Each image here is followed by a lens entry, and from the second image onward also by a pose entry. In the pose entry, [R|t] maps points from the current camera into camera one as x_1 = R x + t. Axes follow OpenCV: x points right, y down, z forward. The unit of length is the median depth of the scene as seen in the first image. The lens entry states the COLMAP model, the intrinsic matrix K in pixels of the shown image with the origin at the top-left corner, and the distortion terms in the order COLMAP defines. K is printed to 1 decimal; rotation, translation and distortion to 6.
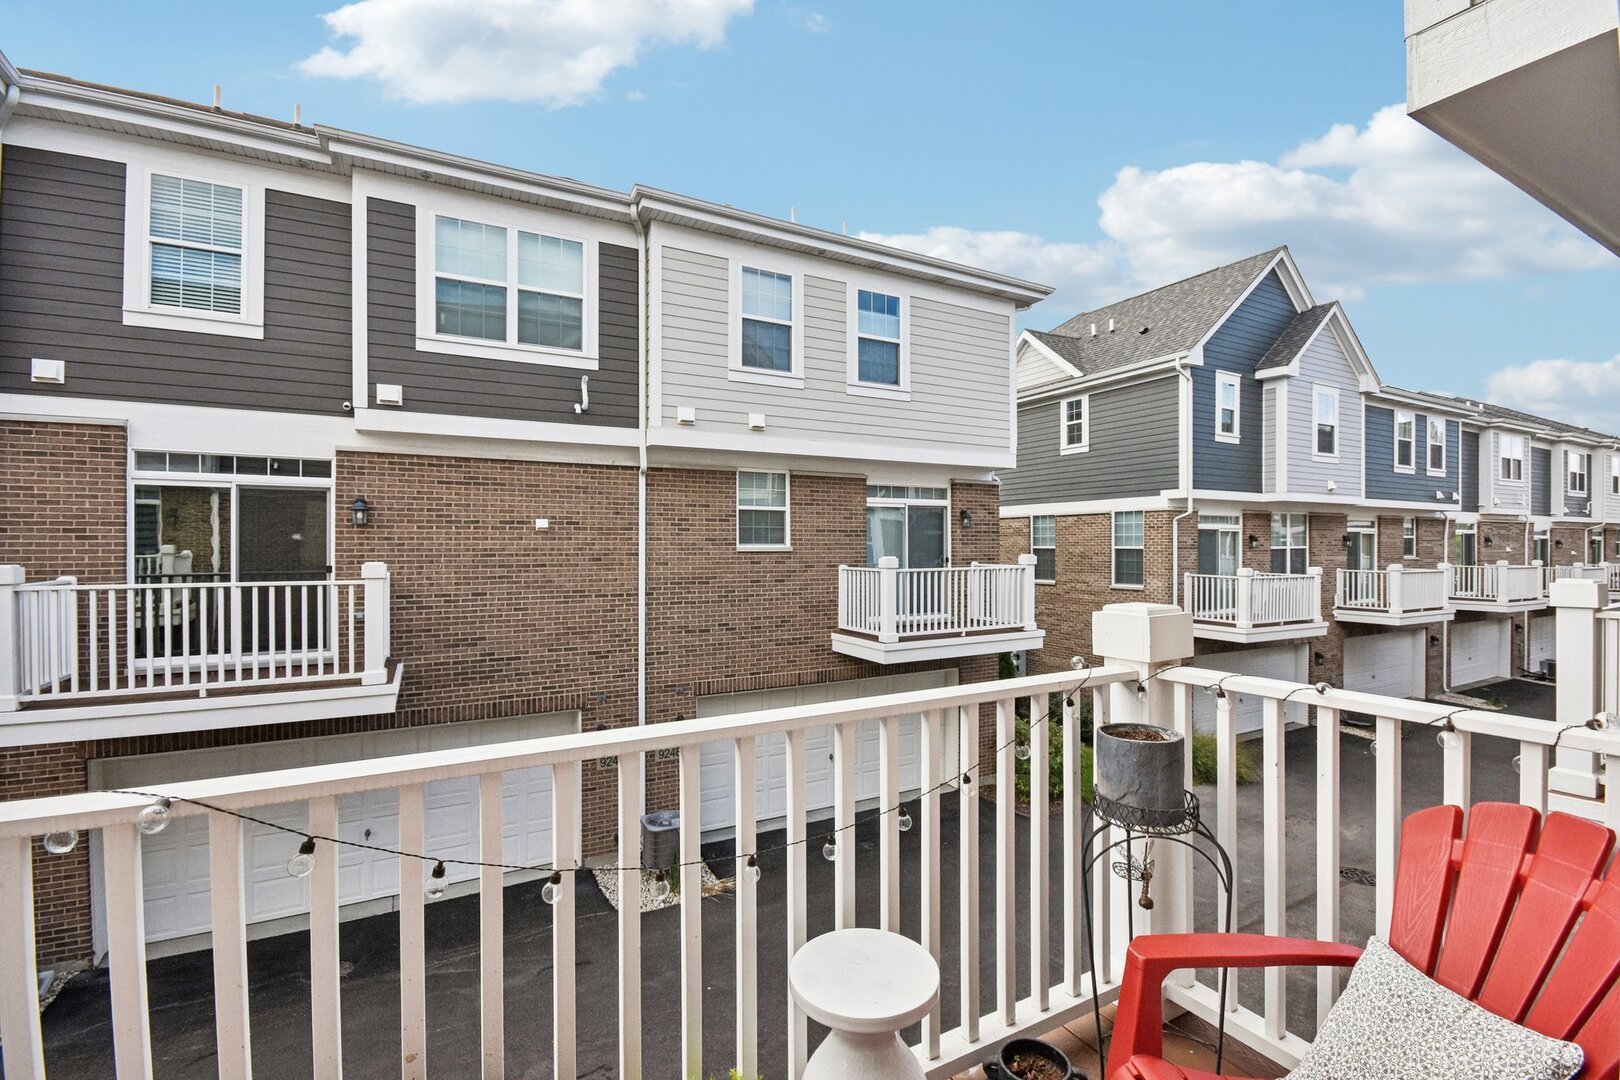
lens RADIAL K [[744.6, 0, 828.6], [0, 744.6, 552.9], [0, 0, 1]] dist [-0.001273, -0.000362]
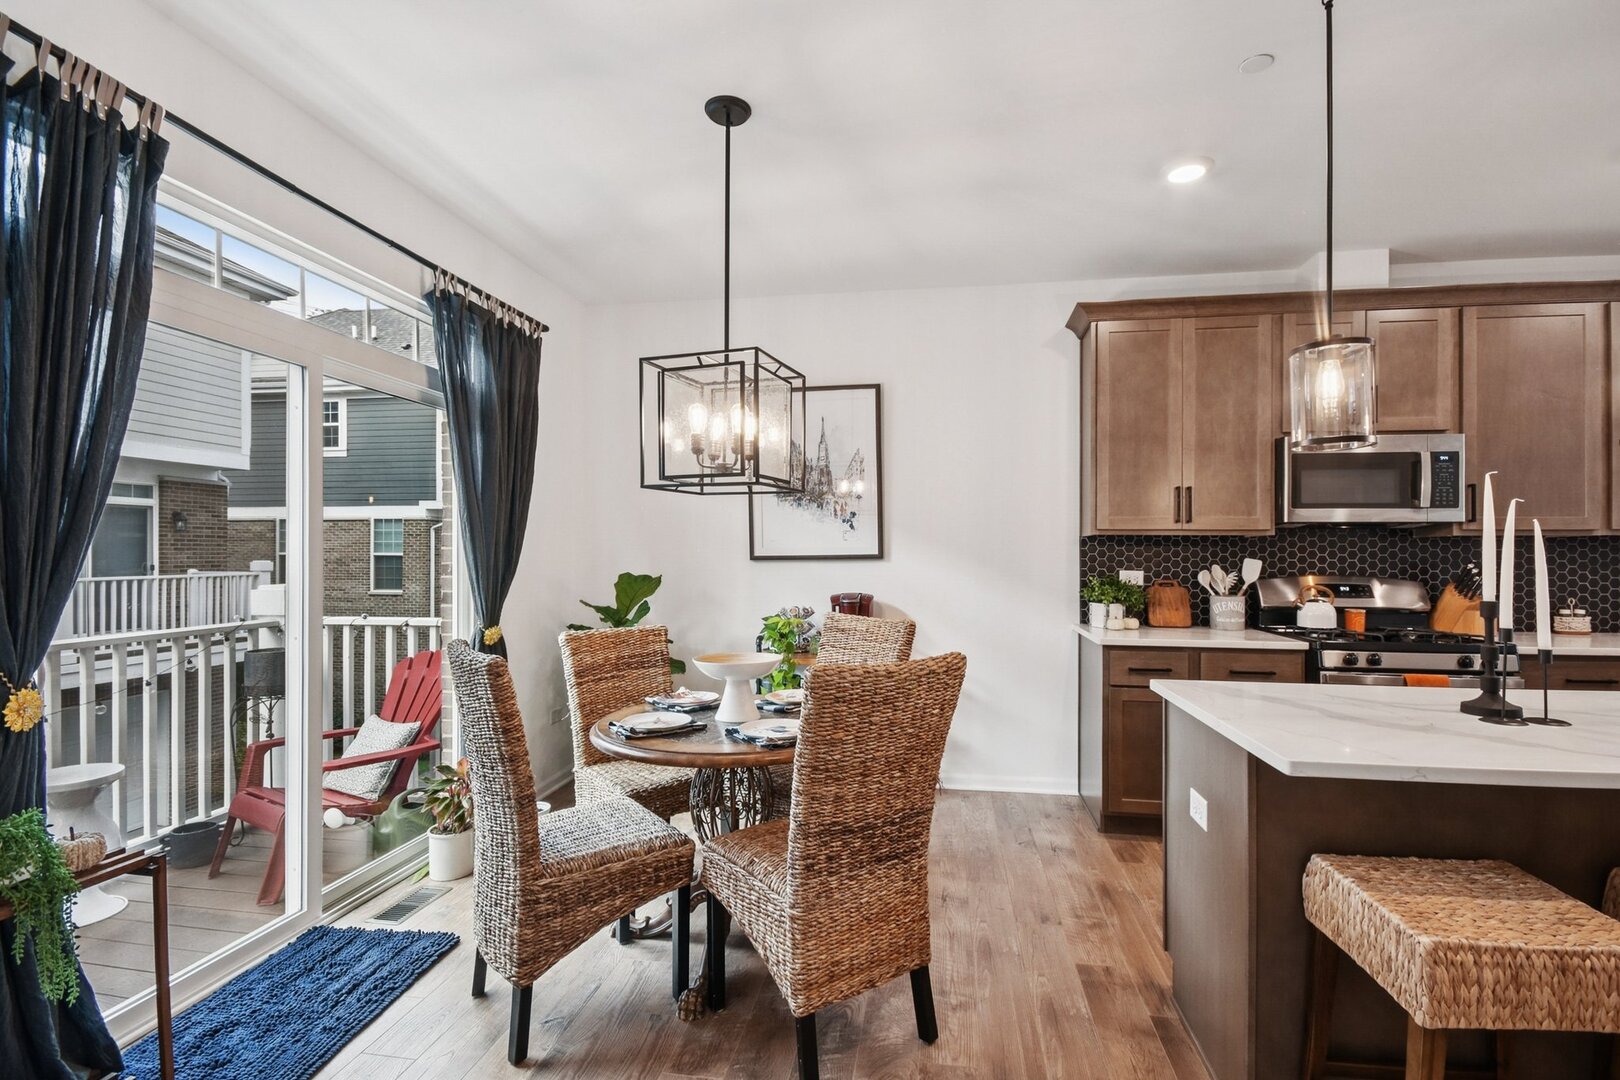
lens RADIAL K [[744.6, 0, 828.6], [0, 744.6, 552.9], [0, 0, 1]] dist [-0.001273, -0.000362]
pose [[0.628656, 0.003009, 0.777678, -0.021610], [0.004255, 0.999964, -0.007309, 0.001935], [-0.777672, 0.007904, 0.628620, -0.170431]]
